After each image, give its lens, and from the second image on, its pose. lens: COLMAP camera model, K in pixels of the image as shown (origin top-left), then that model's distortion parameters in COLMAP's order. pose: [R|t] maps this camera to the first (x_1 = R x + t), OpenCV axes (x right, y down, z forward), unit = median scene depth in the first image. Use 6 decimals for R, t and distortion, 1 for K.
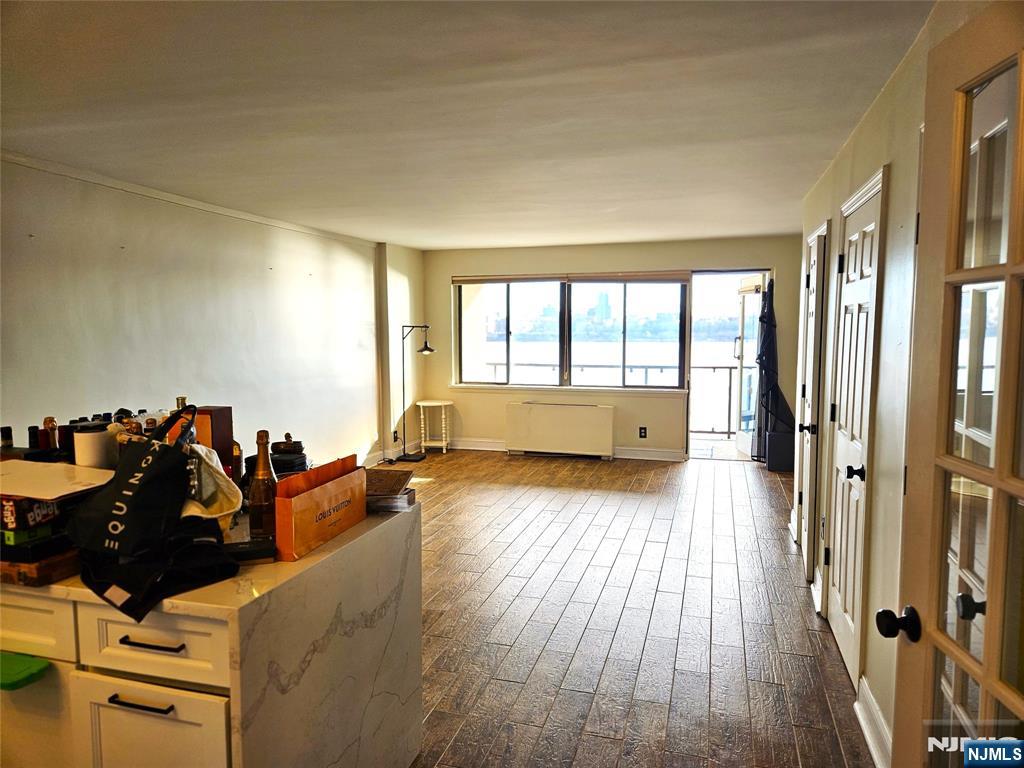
lens RADIAL K [[679.4, 0, 517.7], [0, 679.4, 383.9], [0, 0, 1]] dist [0.080021, -0.054830]
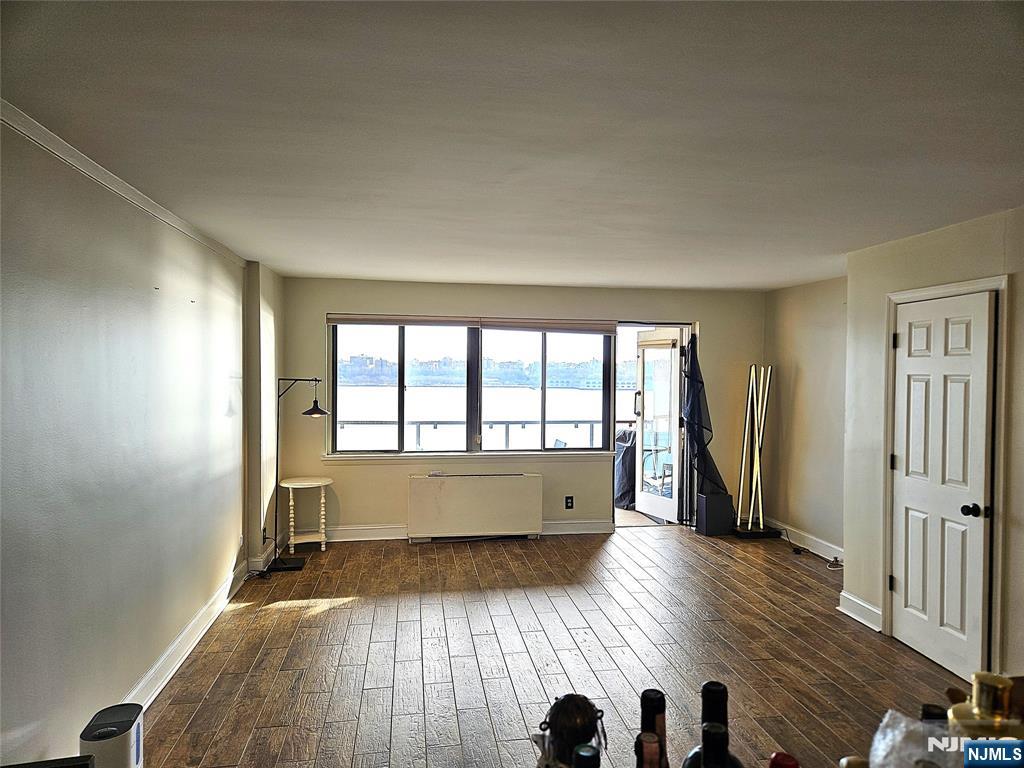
lens RADIAL K [[661.6, 0, 512.0], [0, 661.6, 384.0], [0, 0, 1]] dist [0.076215, -0.088160]
pose [[0.895703, 0.003123, 0.444641, -0.253661], [0.026227, 0.997863, -0.059841, -0.030207], [-0.443878, 0.065261, 0.893708, 0.259127]]
